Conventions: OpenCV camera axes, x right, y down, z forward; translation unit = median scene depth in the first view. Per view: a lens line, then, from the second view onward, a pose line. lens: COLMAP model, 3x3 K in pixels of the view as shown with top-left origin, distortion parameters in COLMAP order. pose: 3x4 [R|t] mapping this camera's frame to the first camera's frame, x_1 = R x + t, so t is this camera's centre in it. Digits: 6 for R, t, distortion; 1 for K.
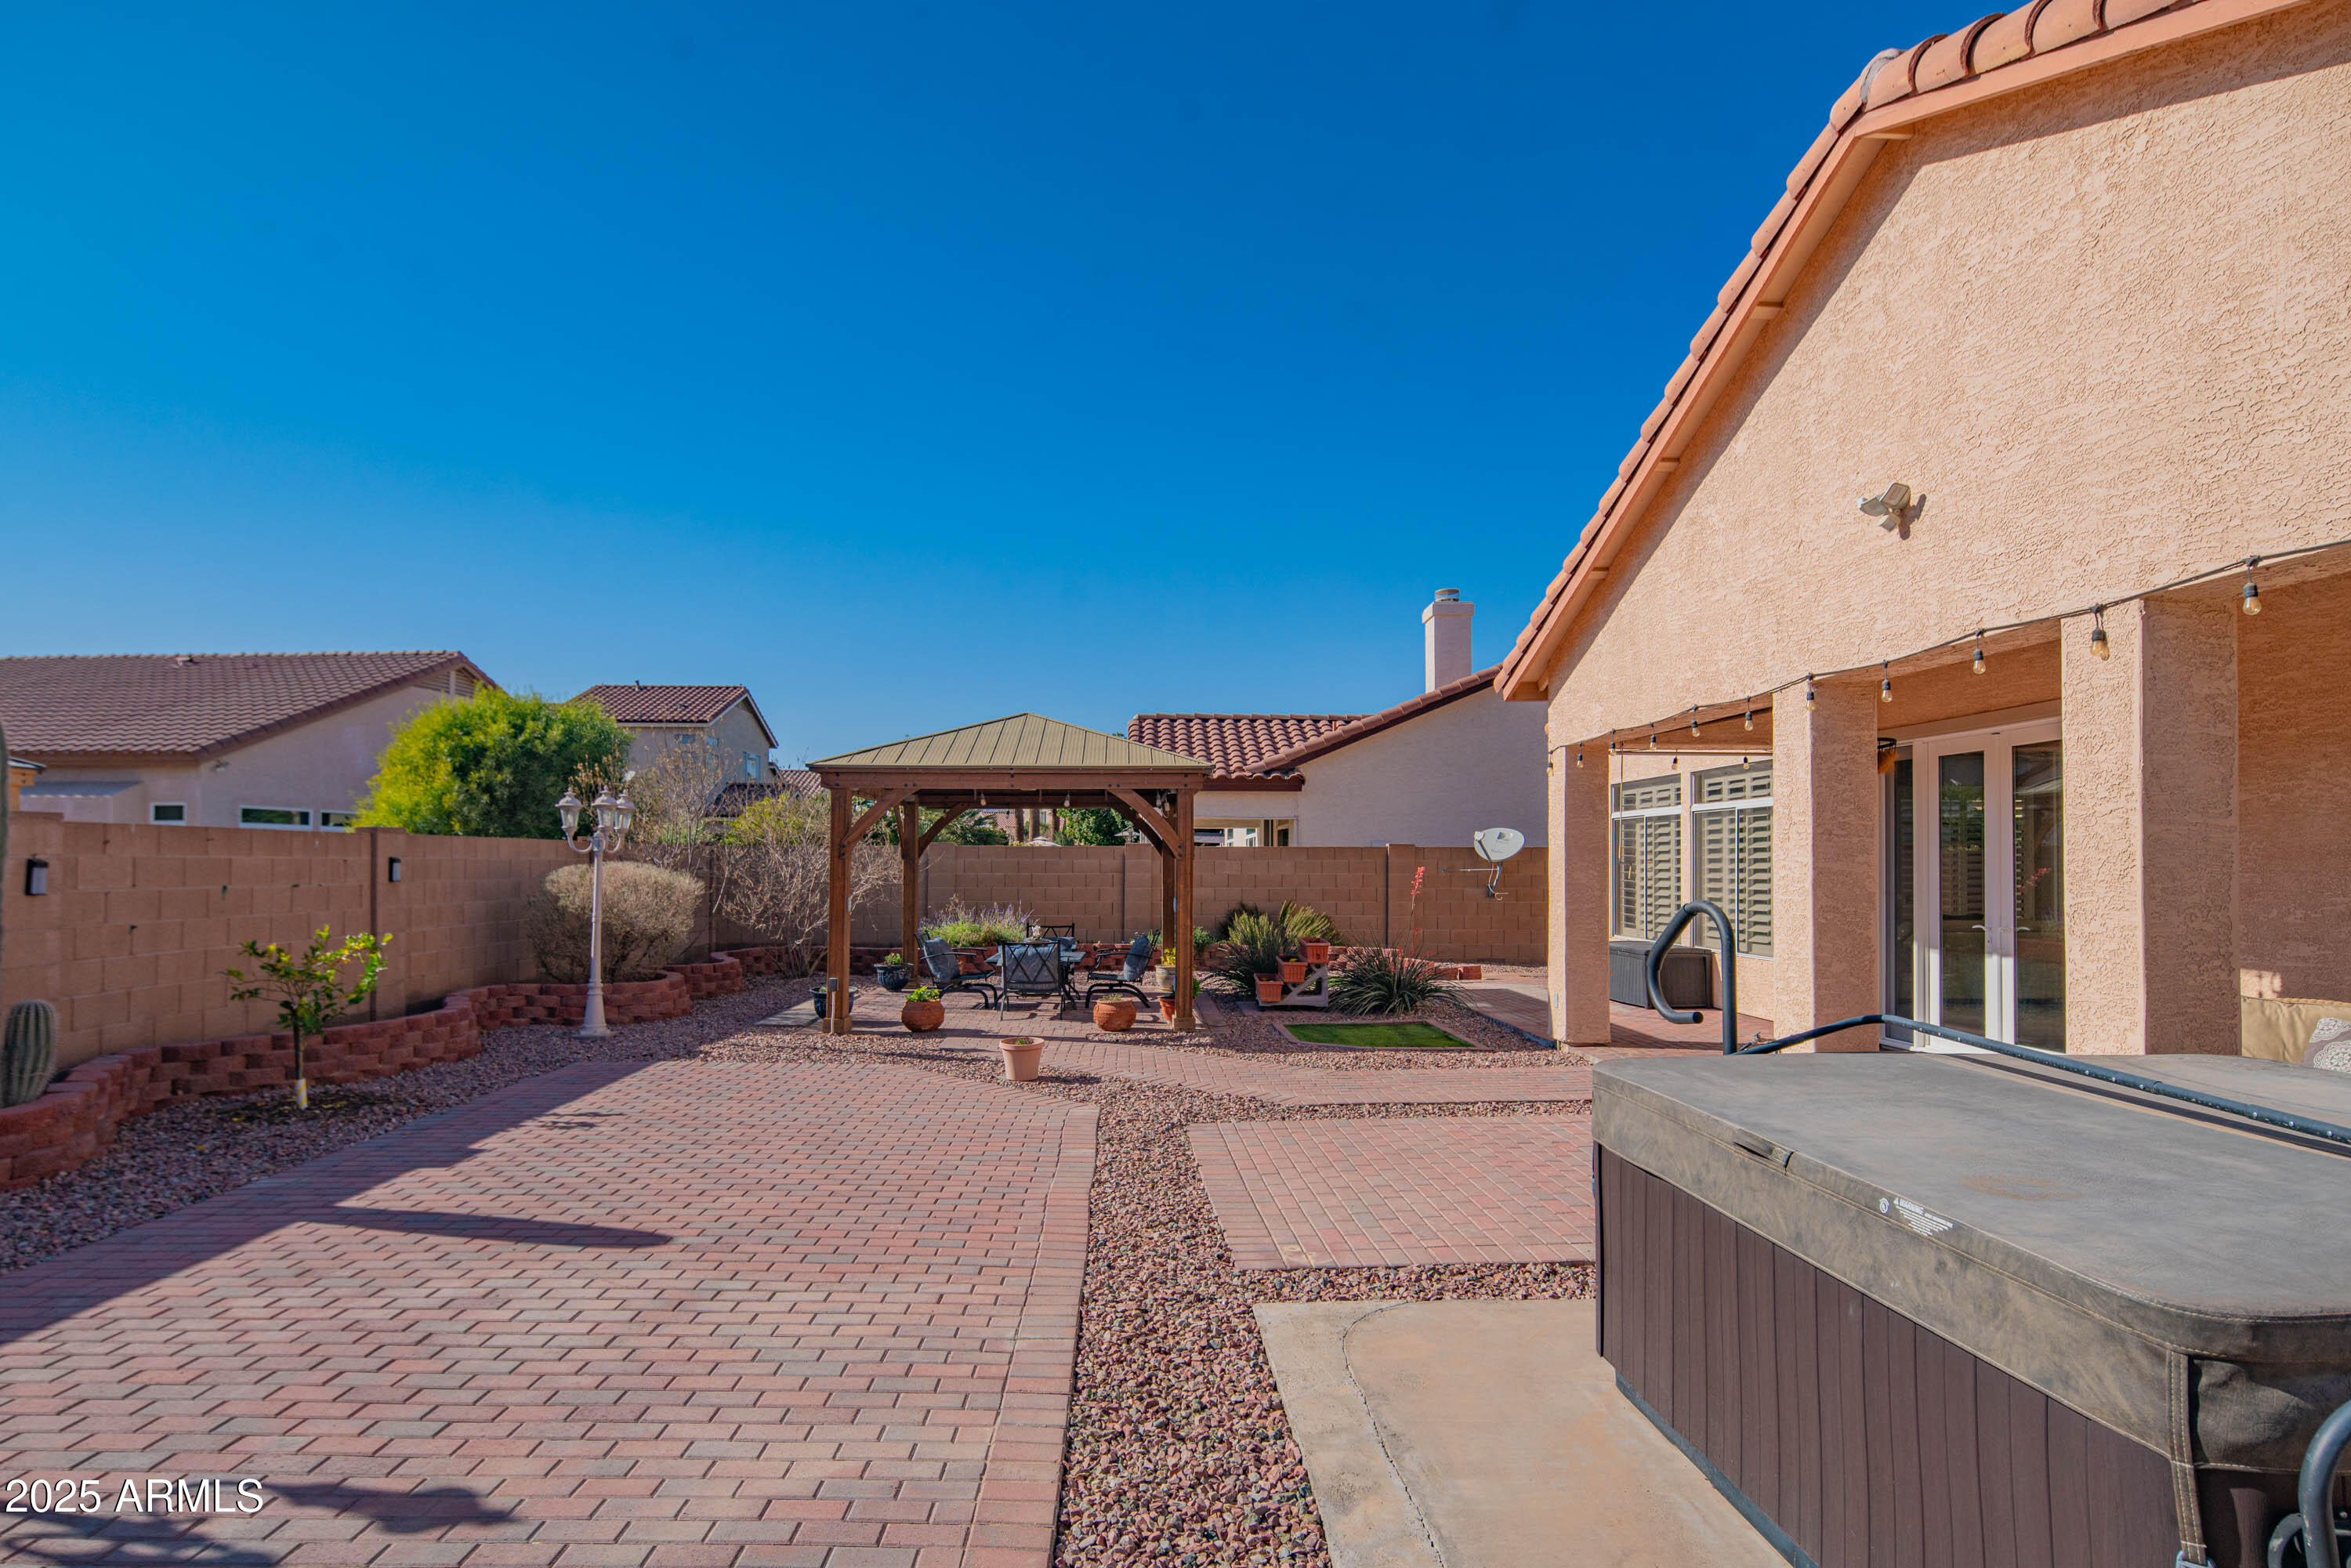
lens RADIAL K [[1201.9, 0, 1132.4], [0, 1201.9, 843.9], [0, 0, 1]] dist [-0.003009, -0.002205]
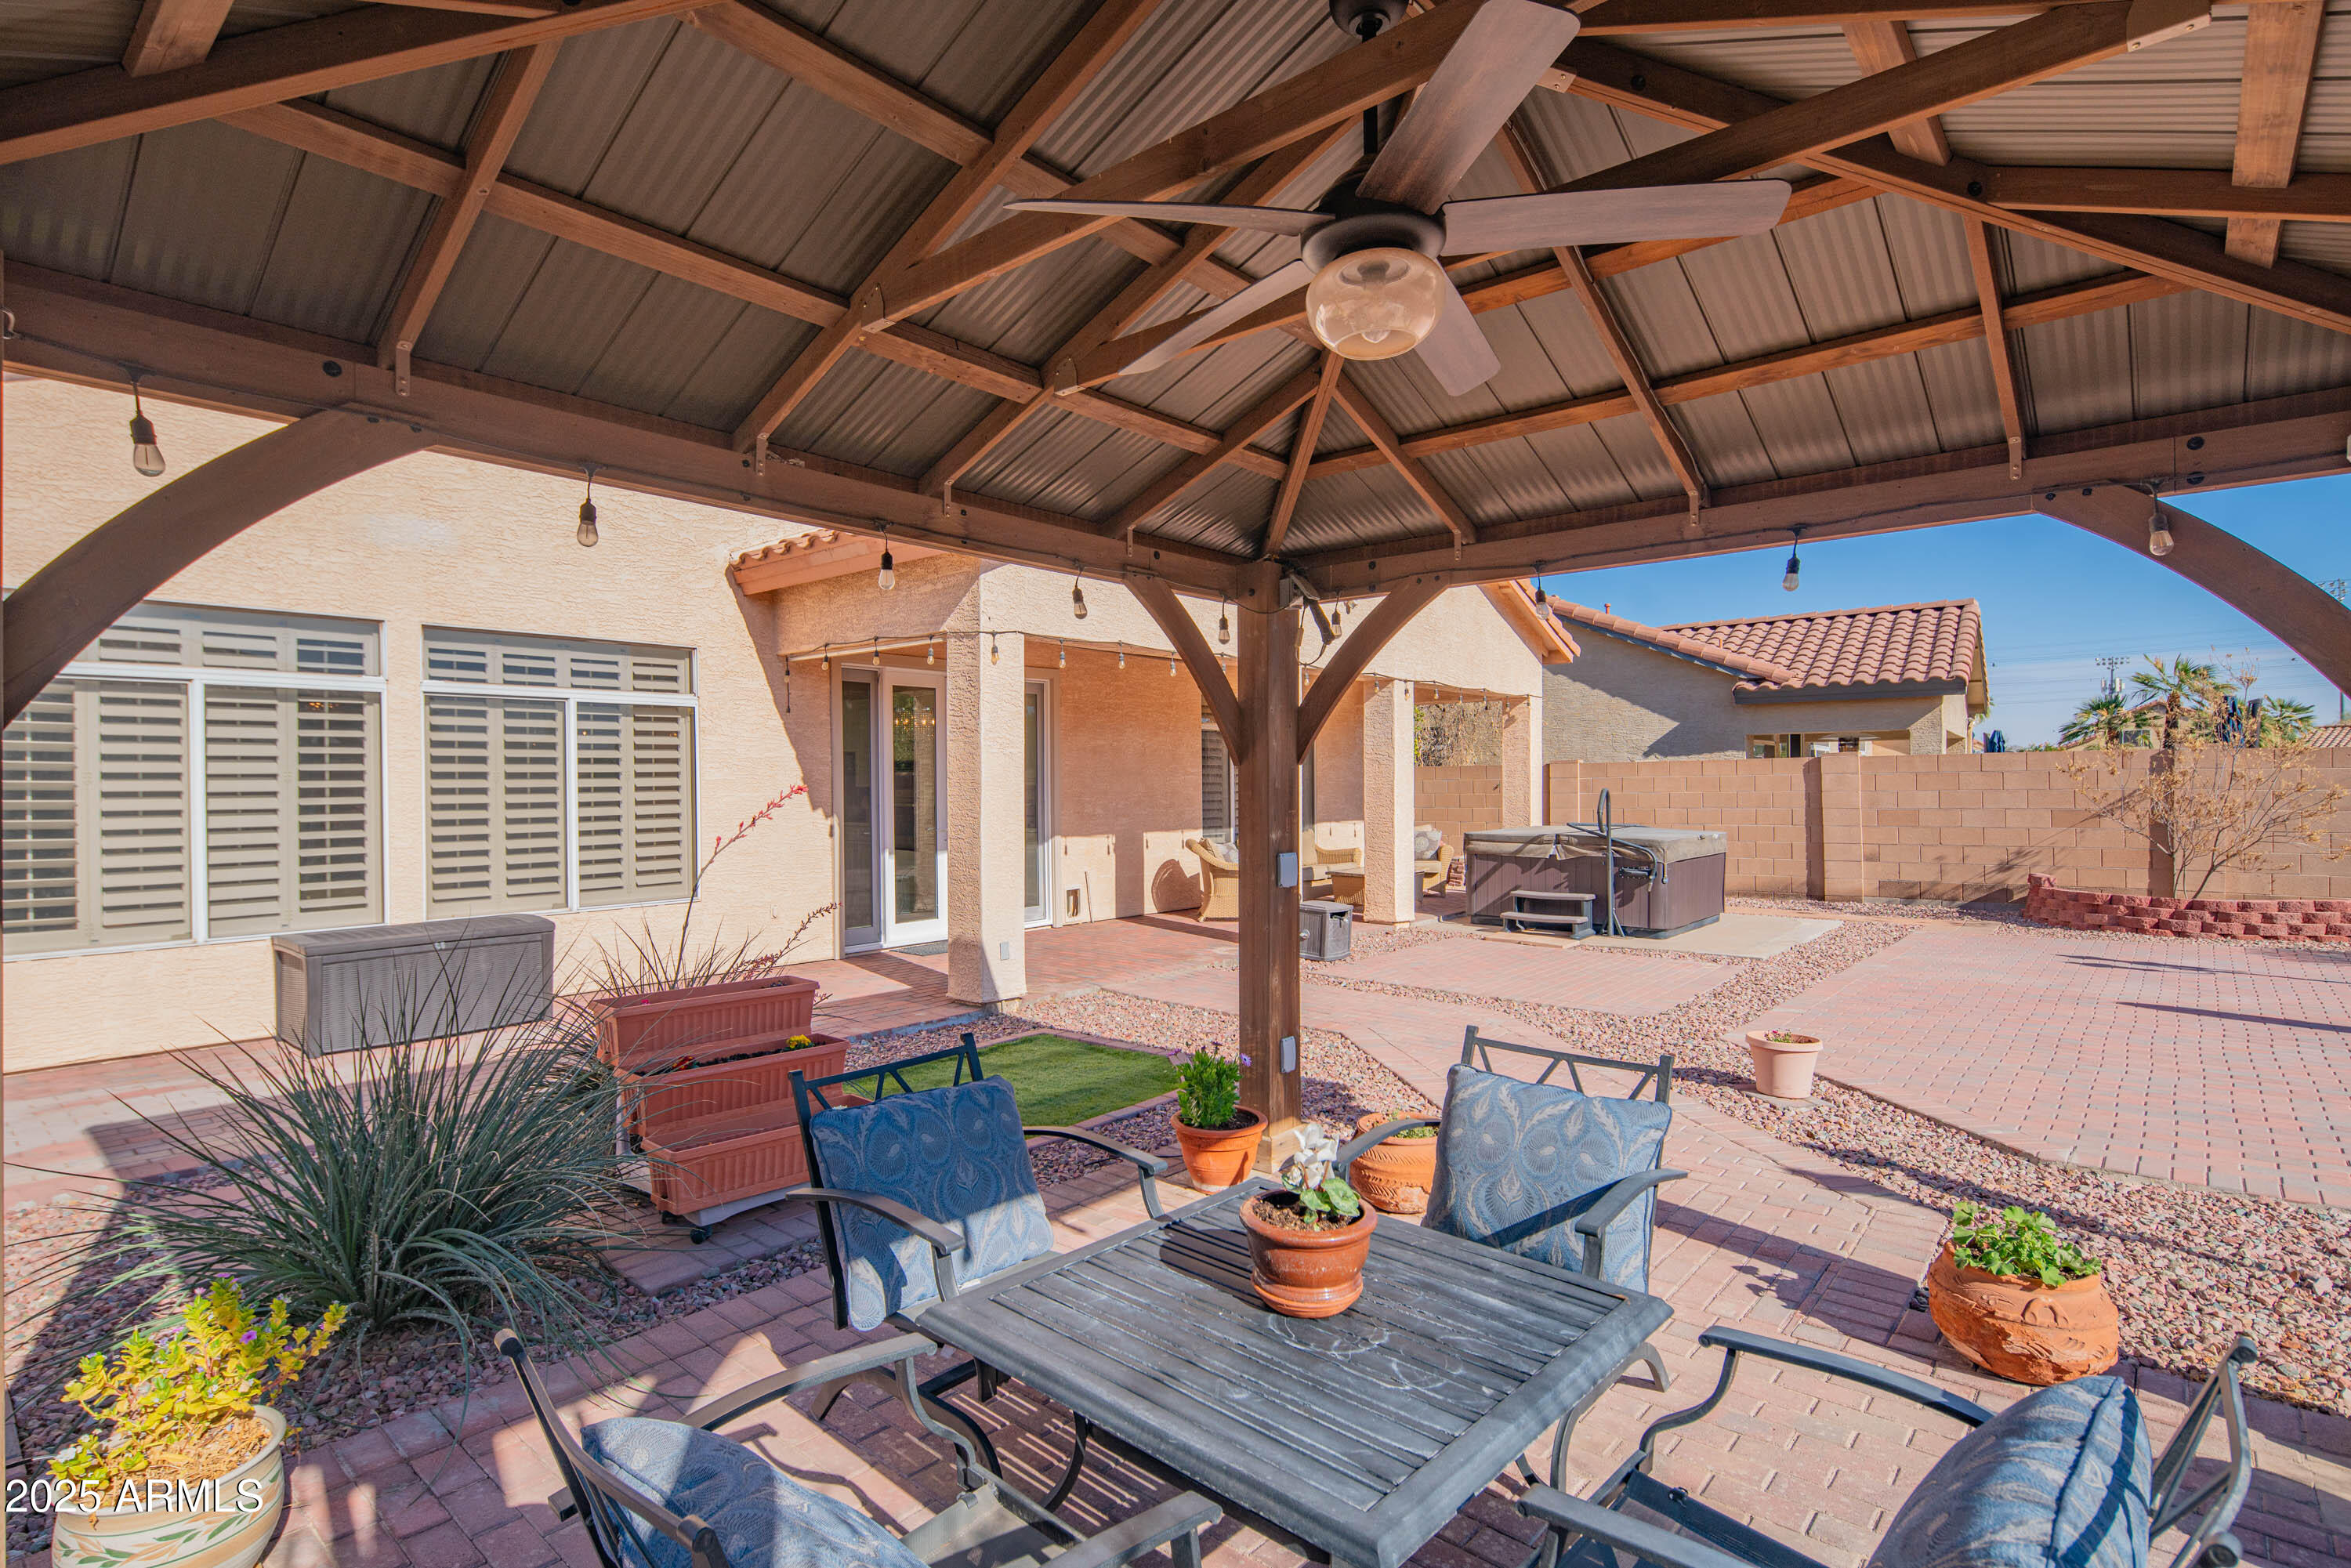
lens RADIAL K [[1135.4, 0, 1172.5], [0, 1135.4, 787.9], [0, 0, 1]] dist [0.002476, 0.000047]
pose [[-0.745819, -0.000037, 0.666148, -0.320894], [-0.005157, 0.999970, -0.005718, 0.038263], [-0.666128, -0.007700, -0.745797, 2.110026]]
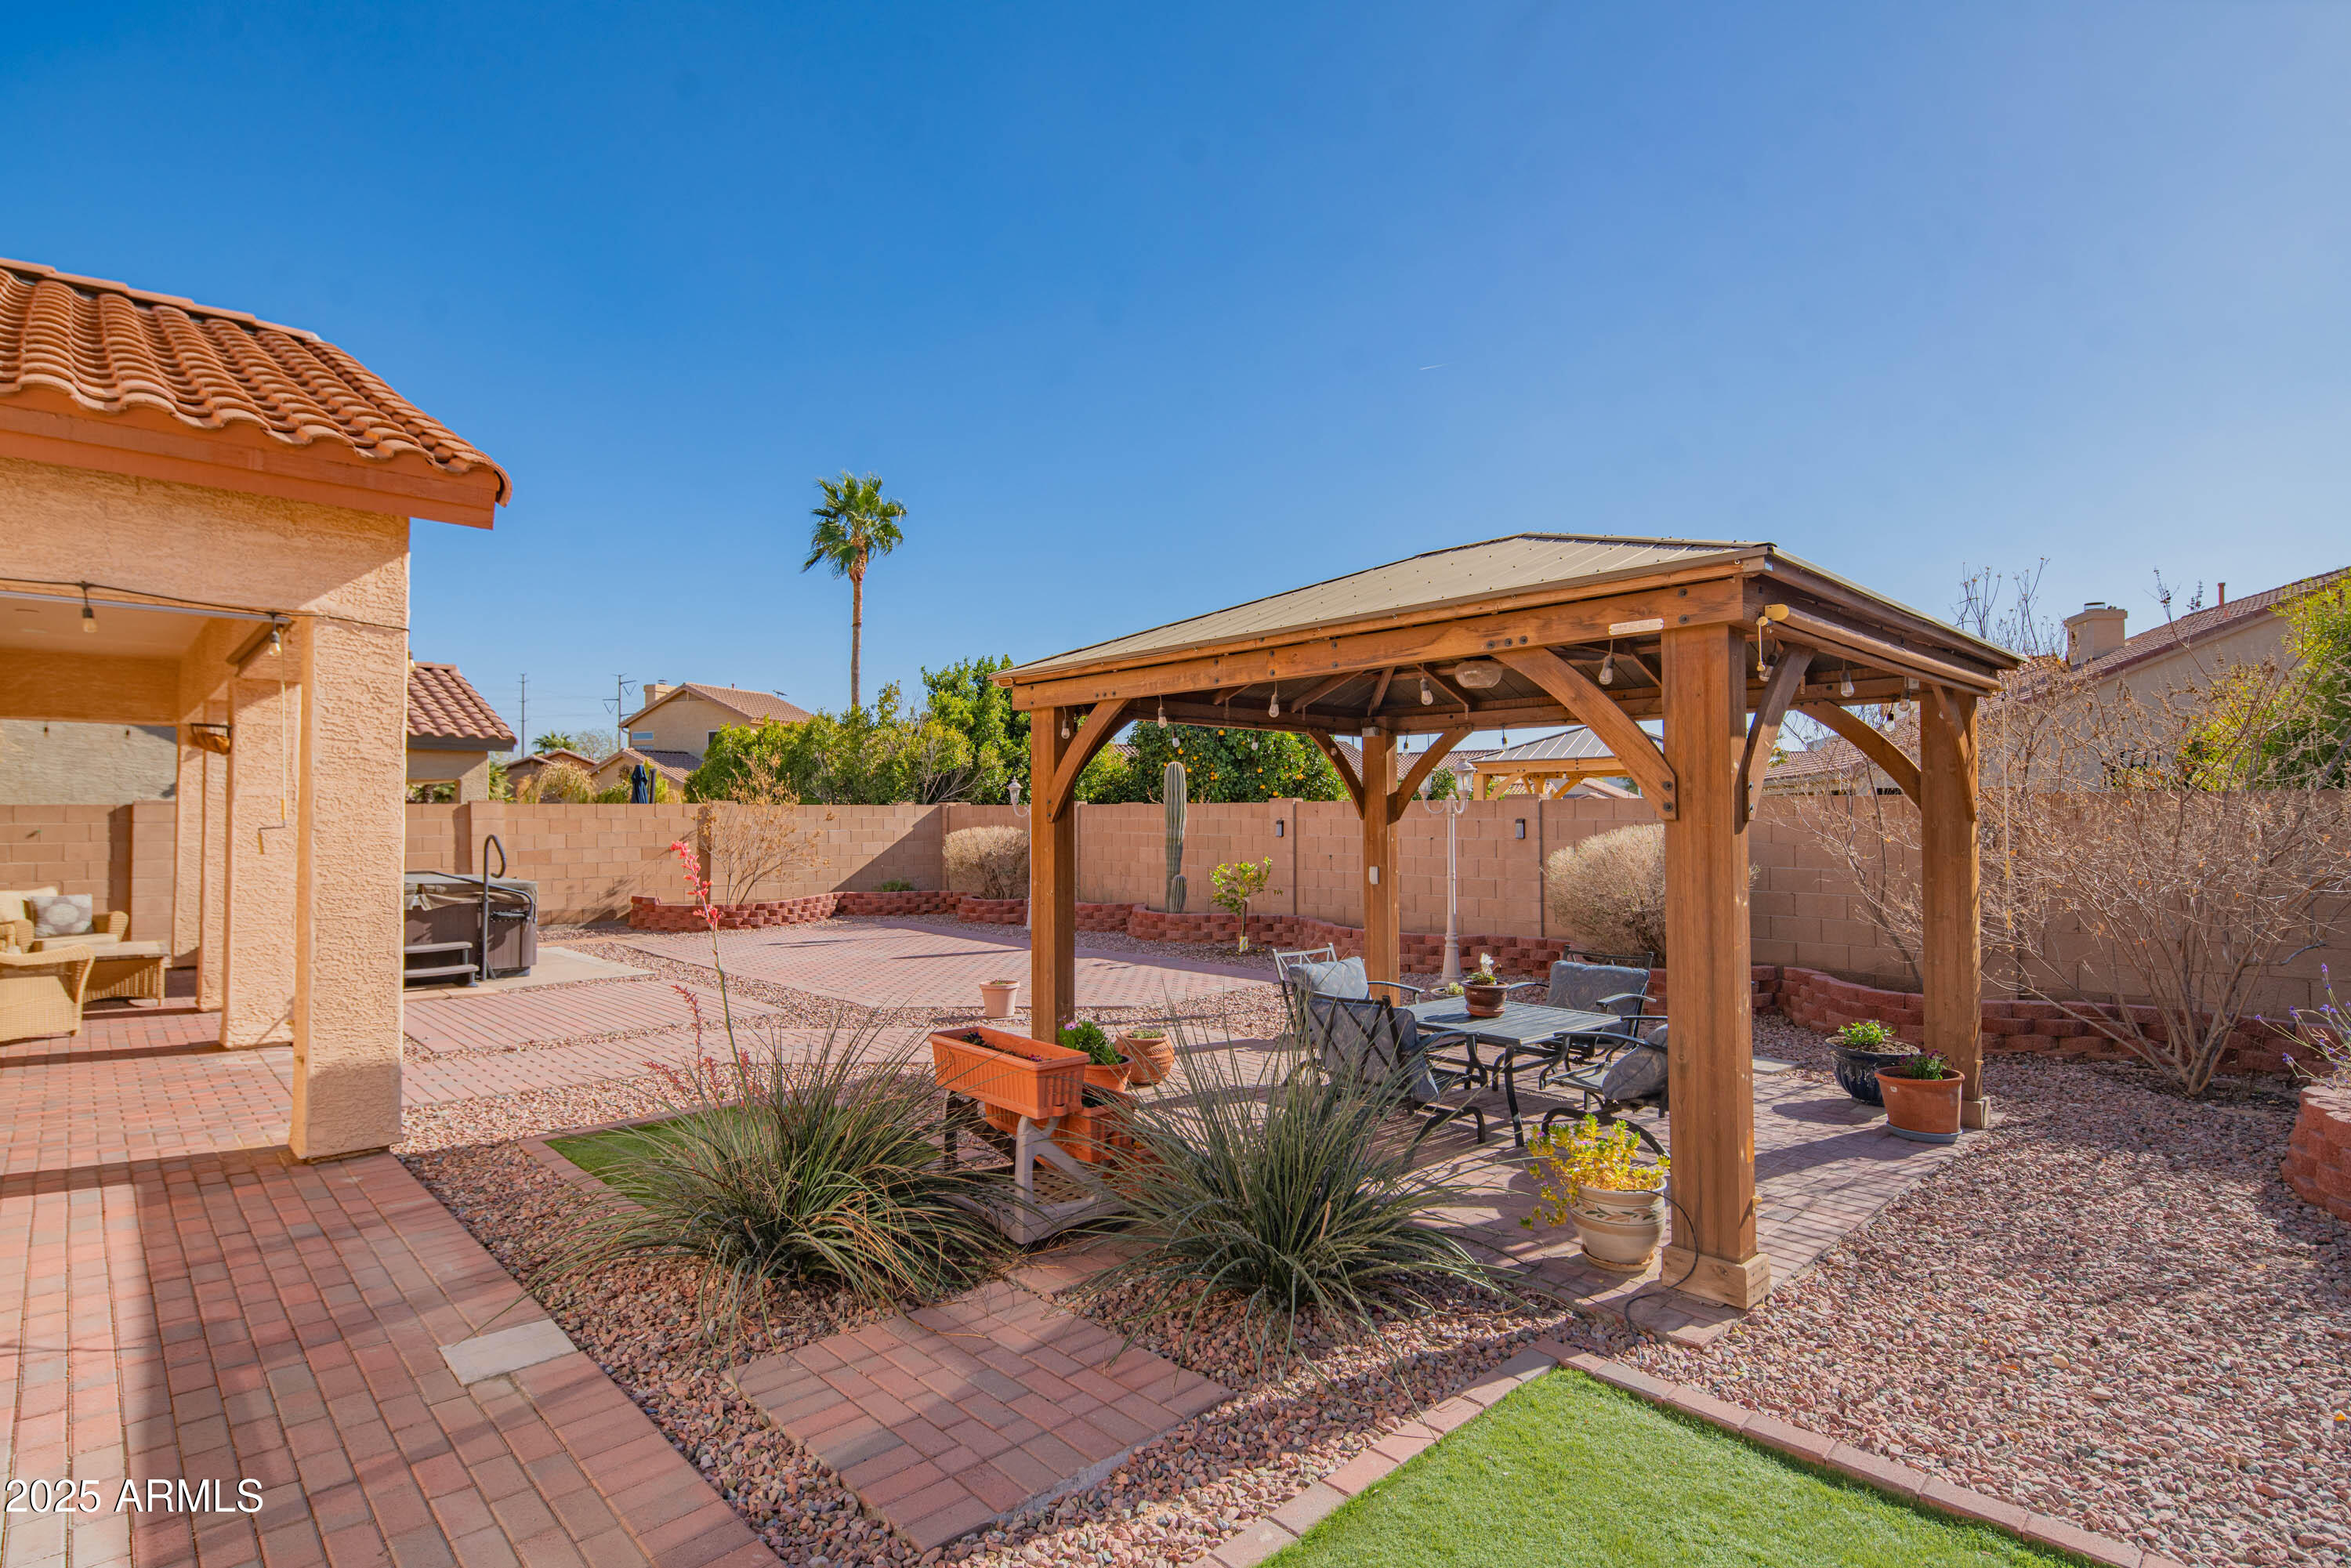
lens RADIAL K [[1128.9, 0, 1144.8], [0, 1128.9, 795.0], [0, 0, 1]] dist [0.001043, -0.000111]
pose [[-0.747160, -0.014271, -0.664491, 0.632210], [0.008947, 0.999463, -0.031526, 0.028917], [0.664584, -0.029500, -0.746631, 2.337997]]
